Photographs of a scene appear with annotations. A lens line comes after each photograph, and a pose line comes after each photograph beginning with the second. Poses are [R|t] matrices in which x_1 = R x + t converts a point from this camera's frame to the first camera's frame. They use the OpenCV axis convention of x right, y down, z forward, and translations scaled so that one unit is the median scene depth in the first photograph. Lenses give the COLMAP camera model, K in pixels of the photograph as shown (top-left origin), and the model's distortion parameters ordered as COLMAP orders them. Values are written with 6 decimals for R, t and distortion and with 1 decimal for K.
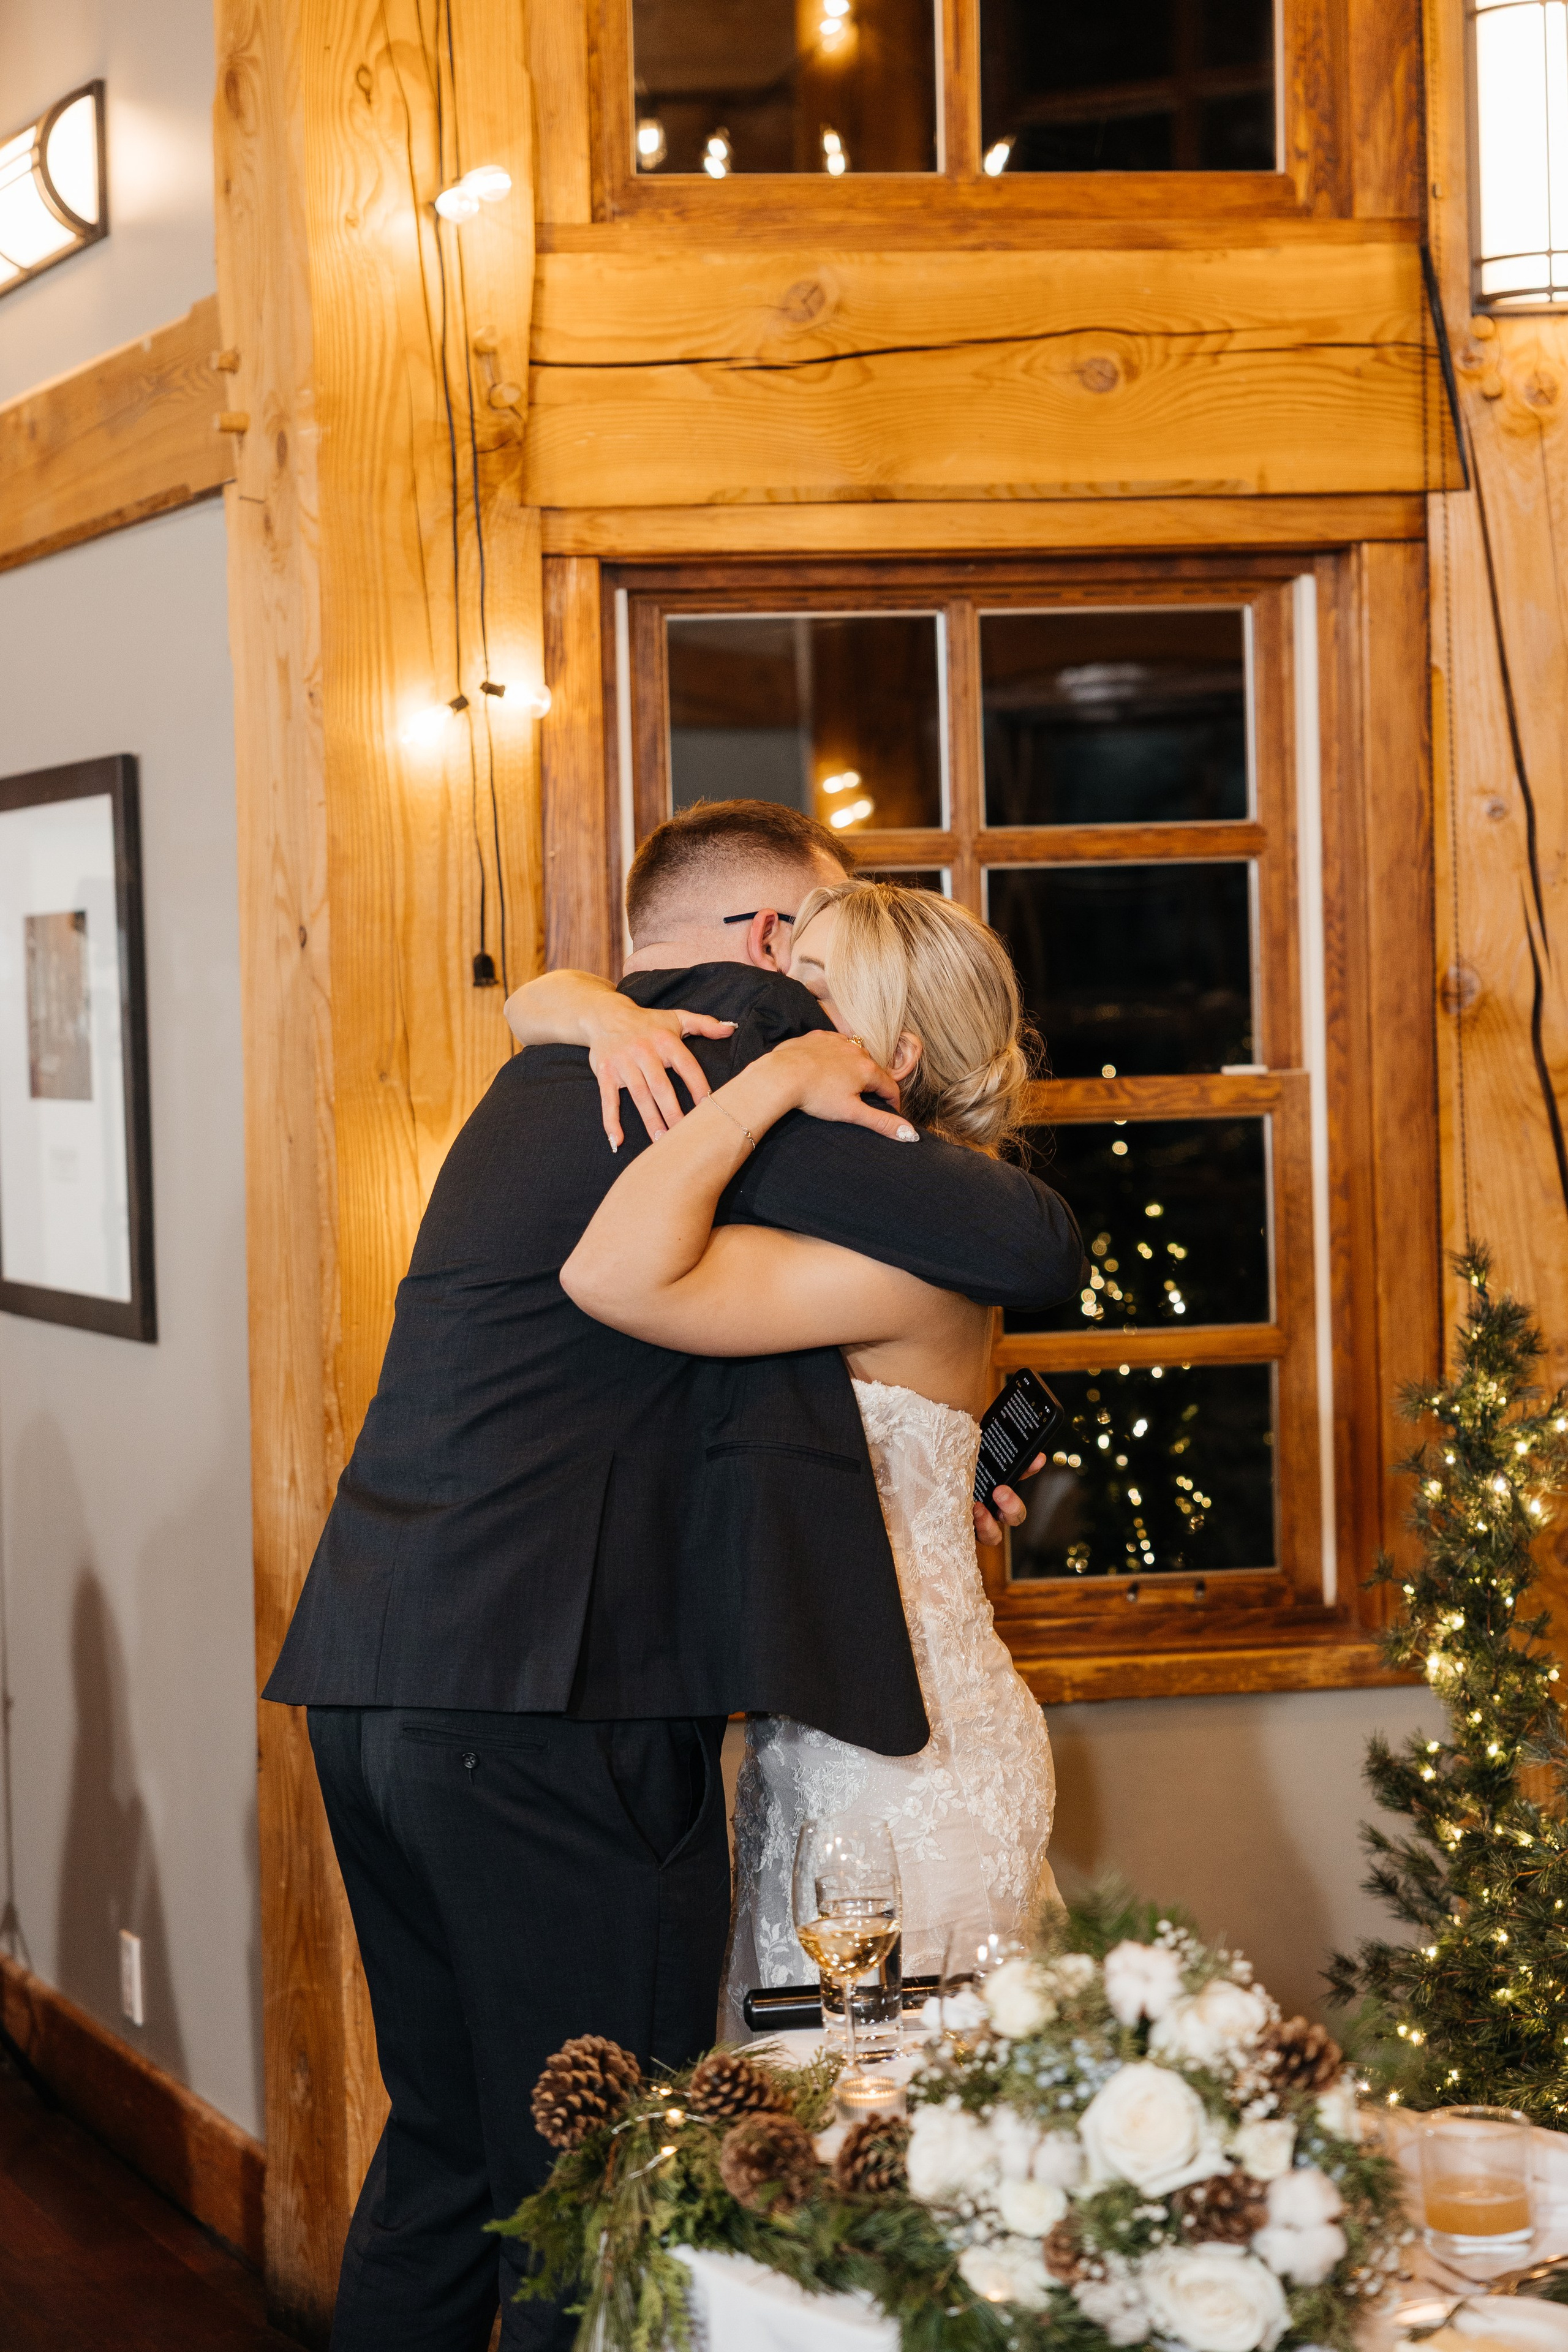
lens RADIAL K [[4563.7, 0, 762.9], [0, 4563.7, 1172.2], [0, 0, 1]] dist [0.022158, 0.000000]
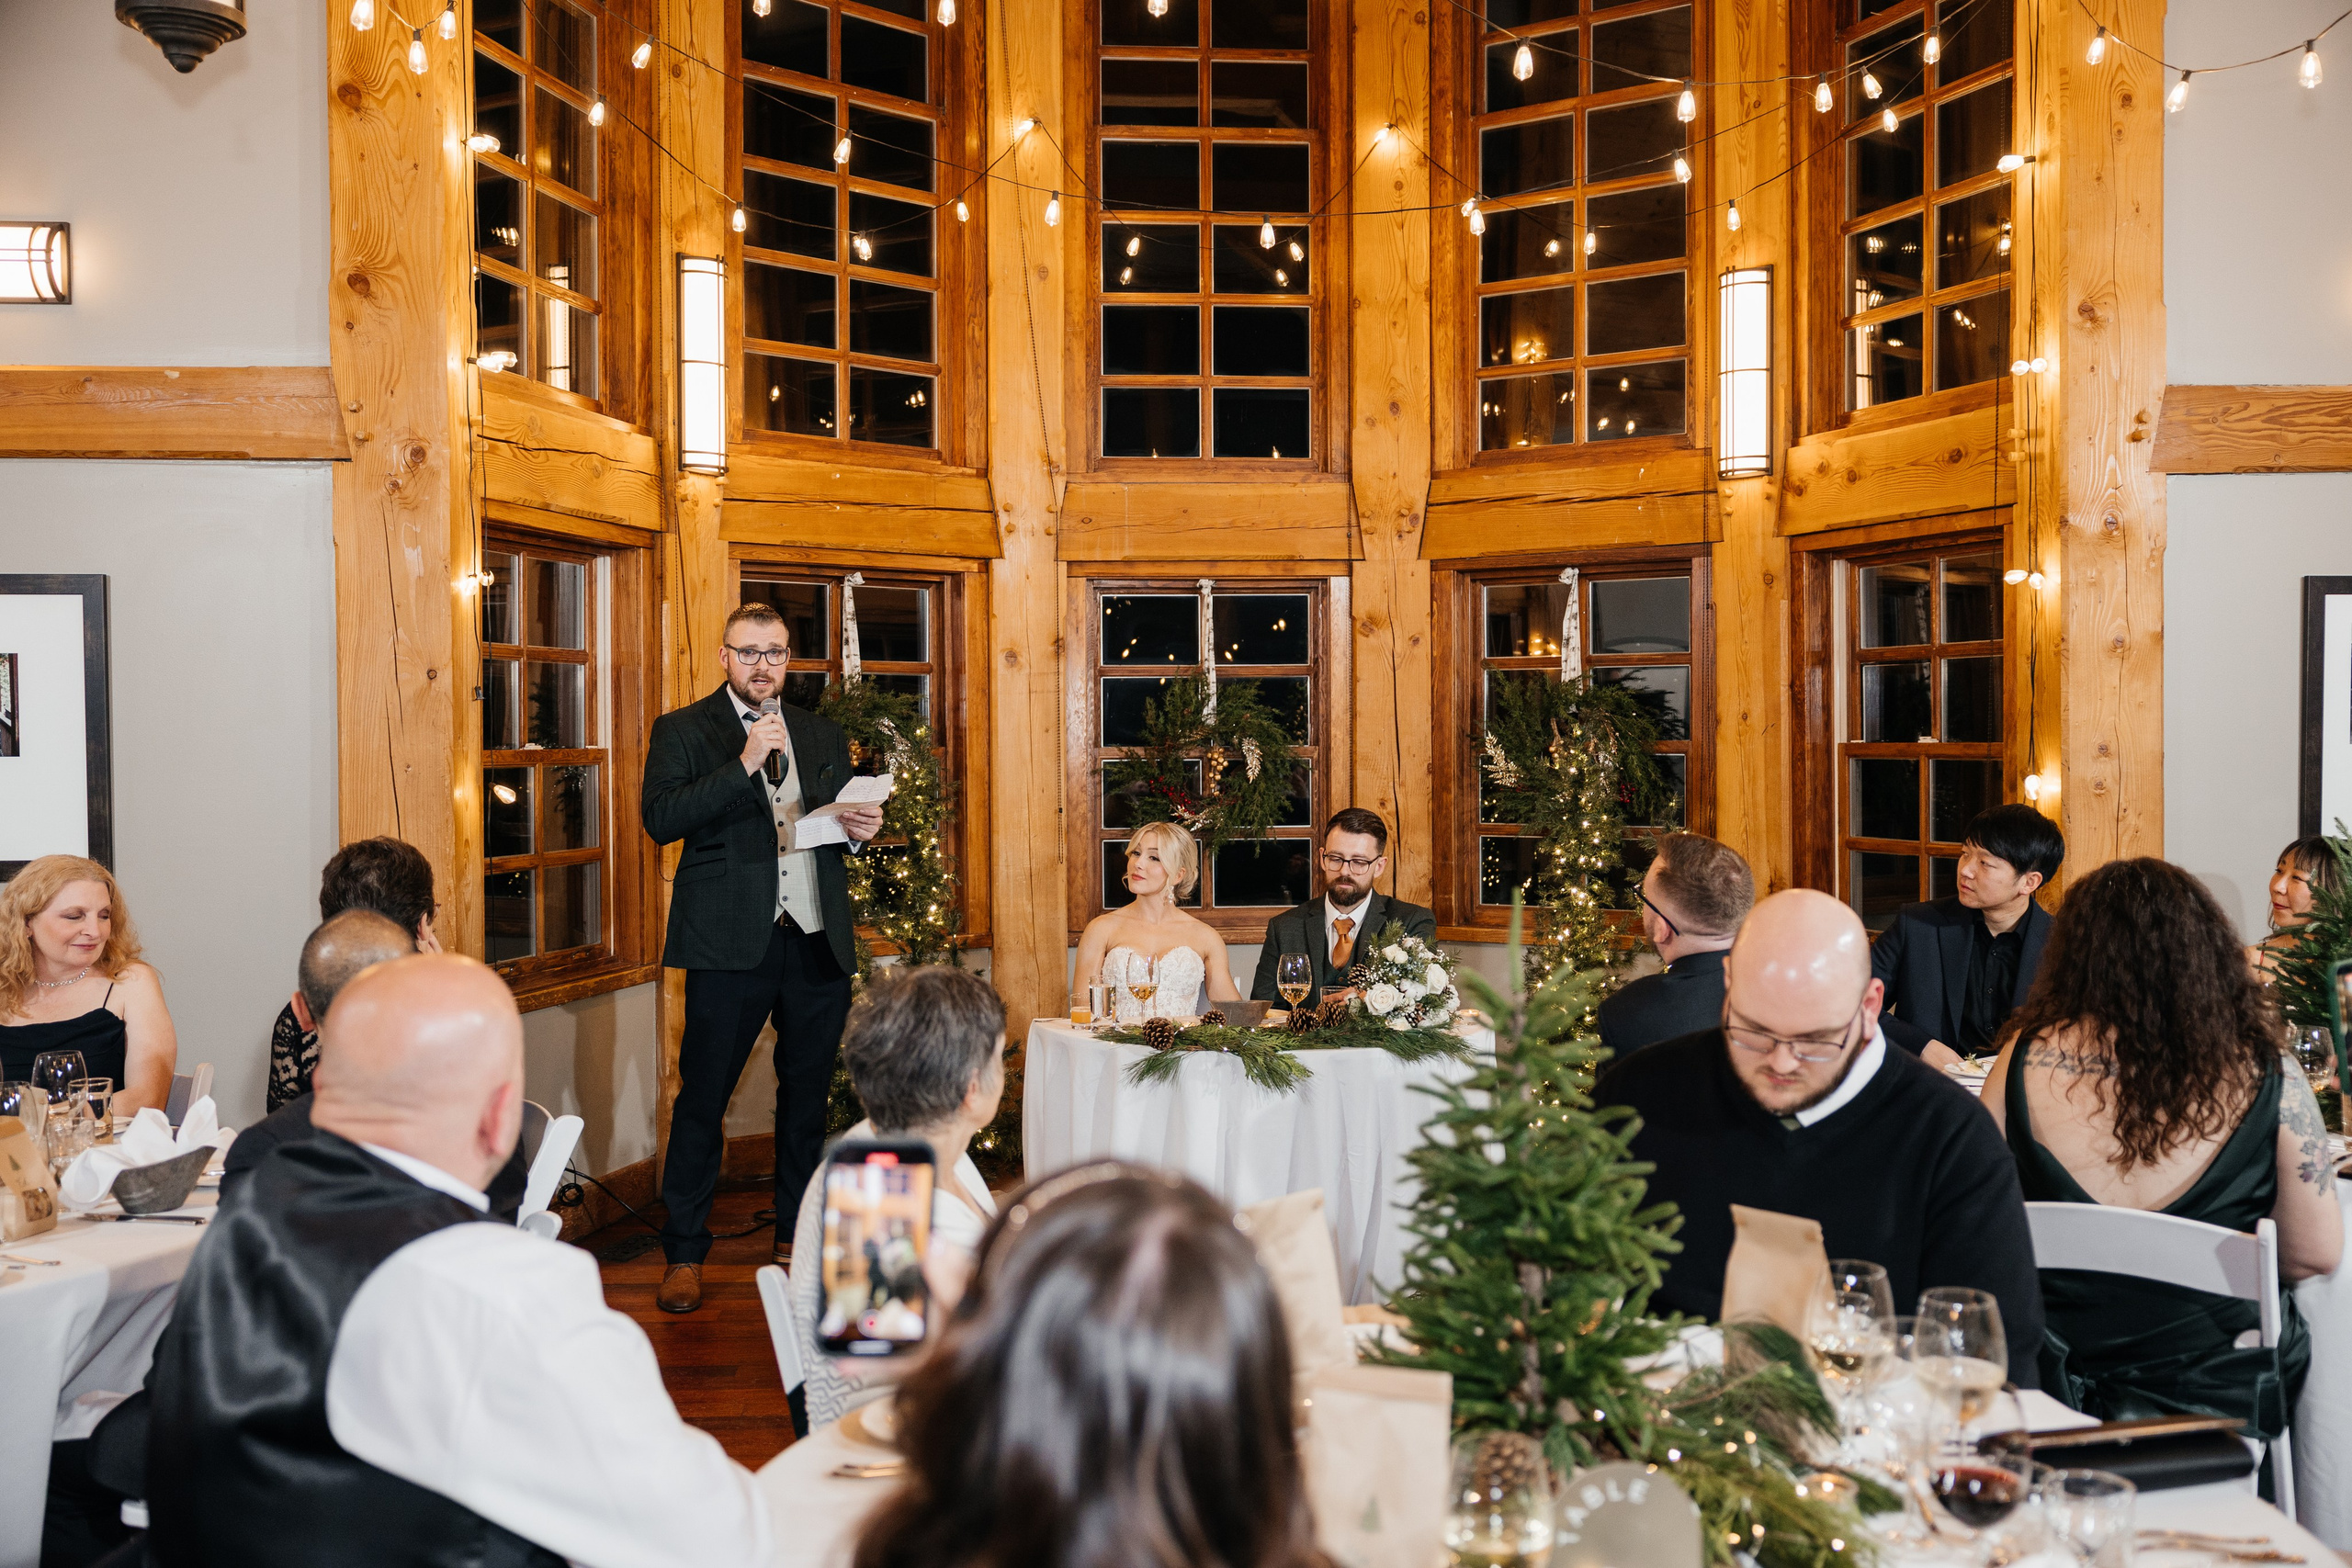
lens RADIAL K [[2091.2, 0, 1191.6], [0, 2091.2, 777.2], [0, 0, 1]] dist [-0.016045, 0.035006]
pose [[0.346906, 0.009618, 0.937851, -0.909056], [0.036470, 0.999053, -0.023736, 0.036239], [-0.937190, 0.042438, 0.346227, 0.291237]]
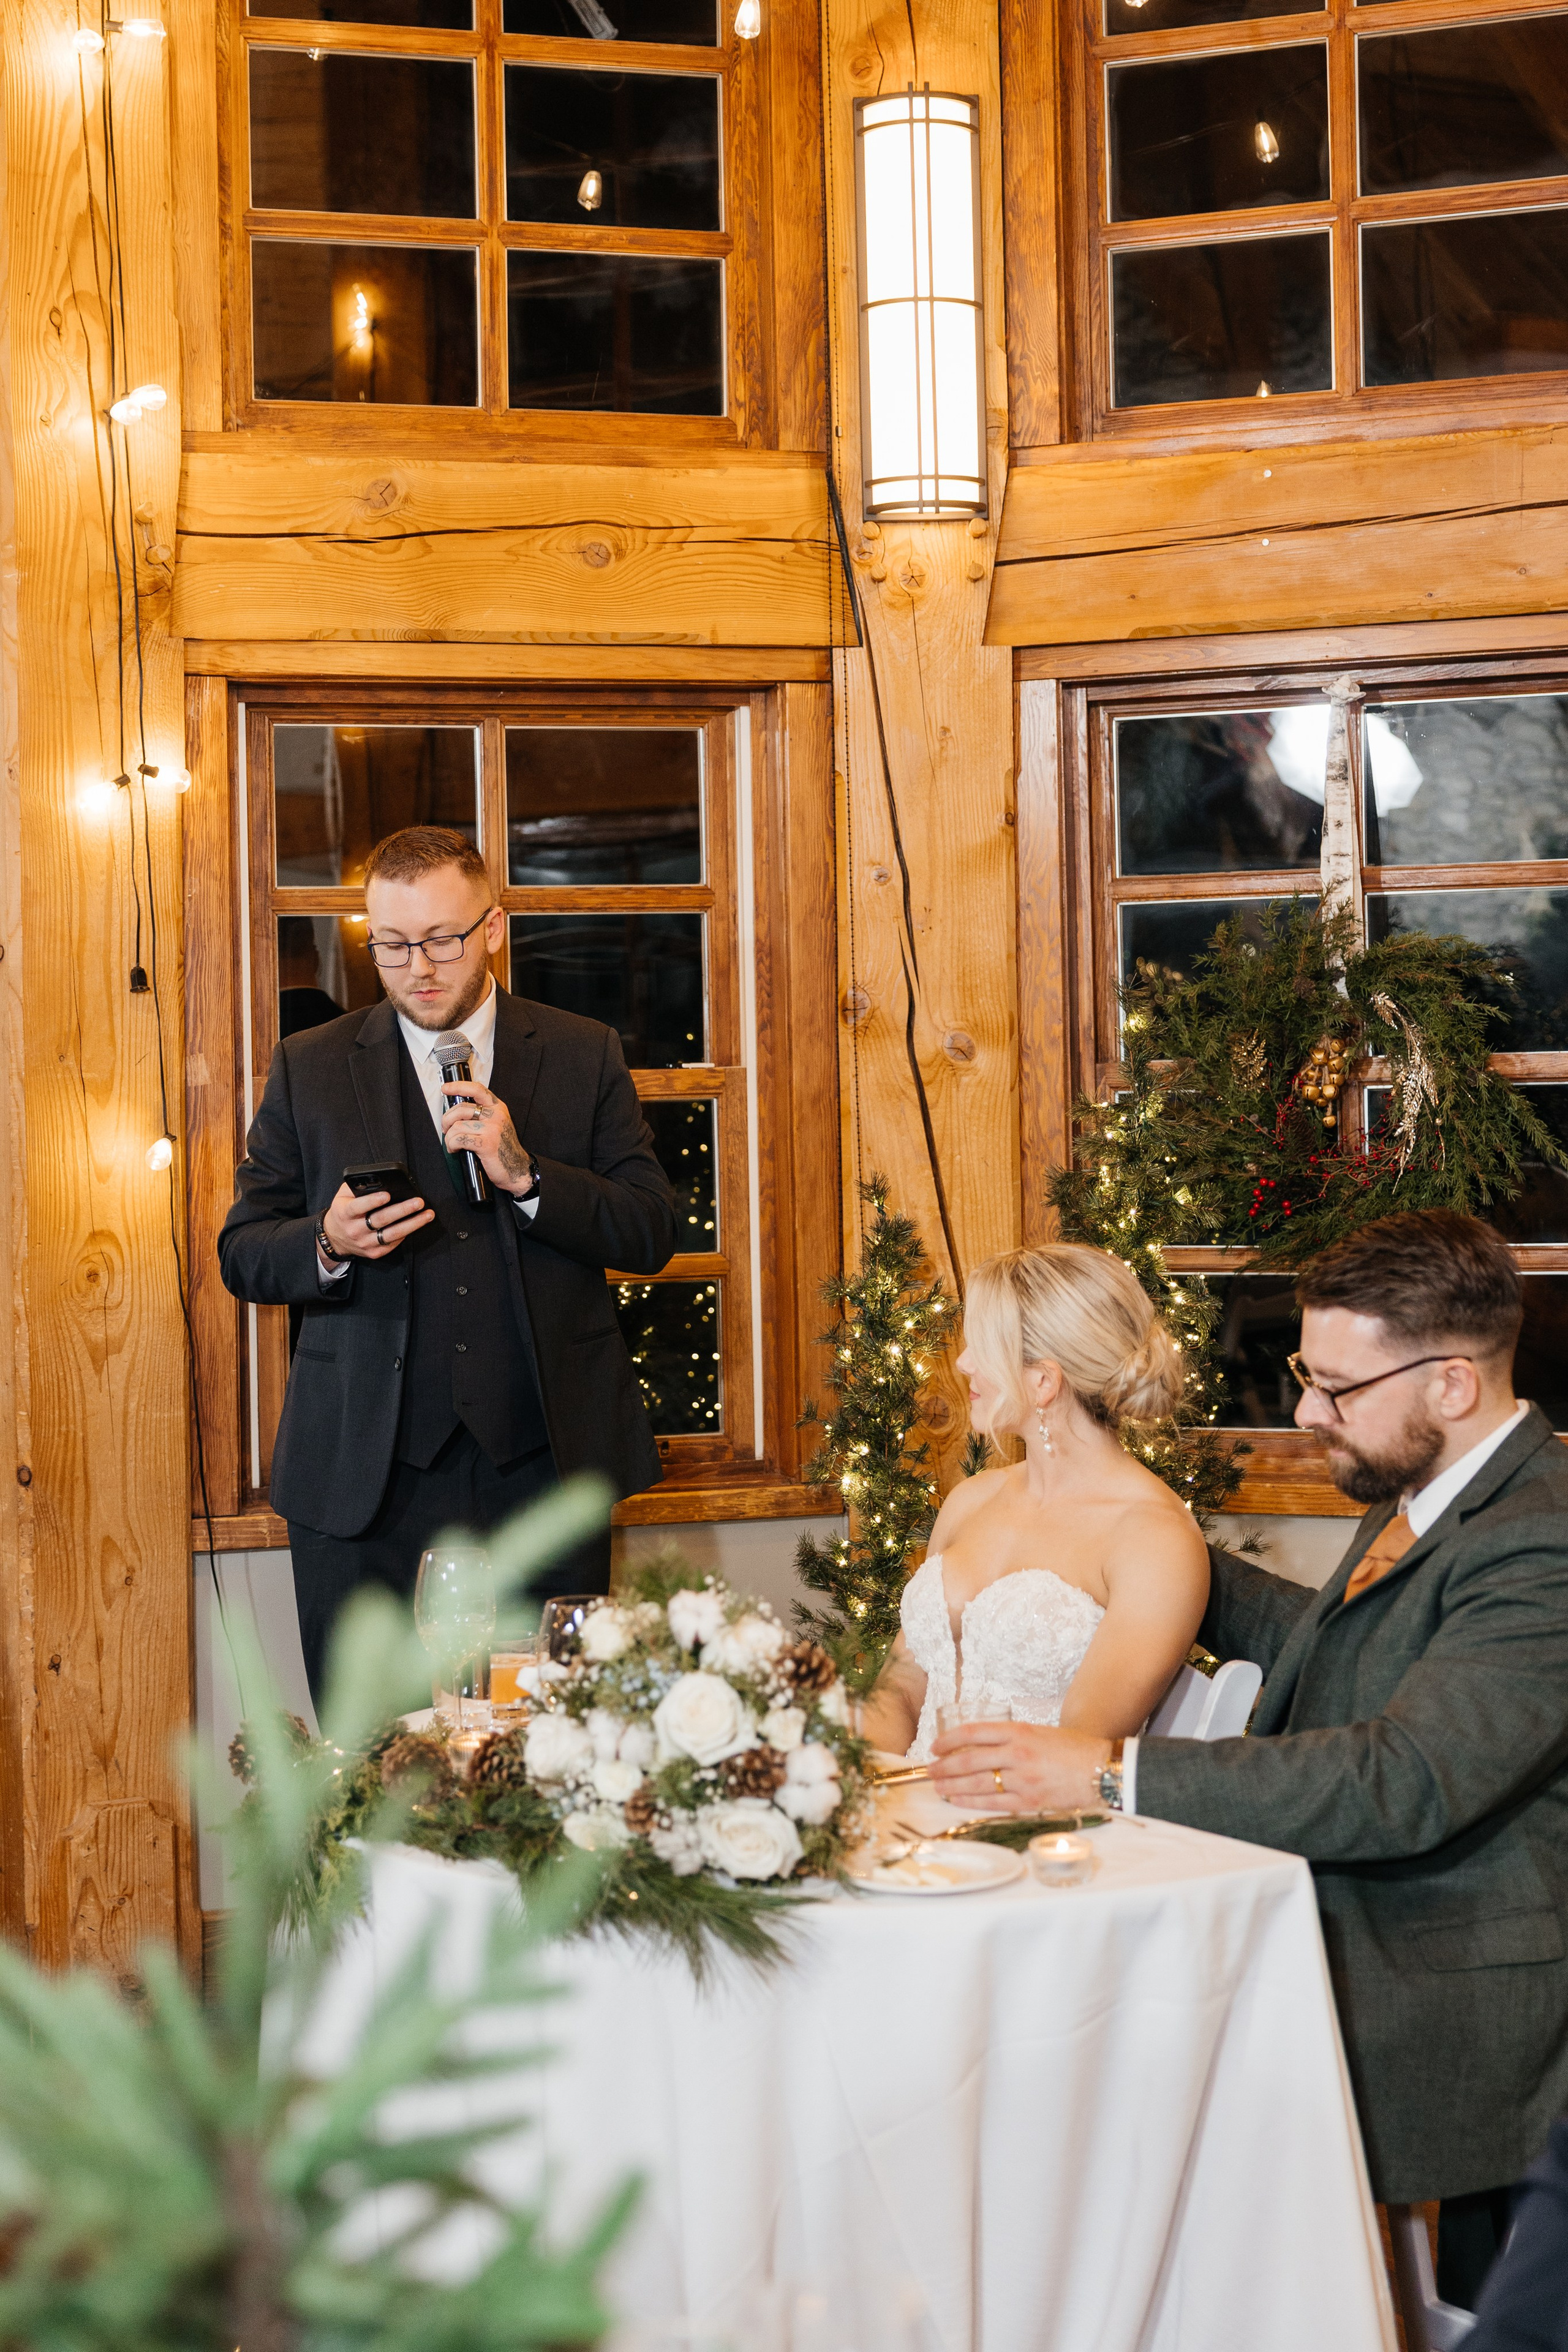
lens RADIAL K [[3540.0, 0, 801.3], [0, 3540.0, 1064.9], [0, 0, 1]] dist [0.004486, 0.000000]
pose [[0.987677, 0.008284, 0.156285, -0.030638], [-0.000070, 0.998621, -0.052492, 0.034205], [-0.156504, 0.051835, 0.986316, -0.050253]]
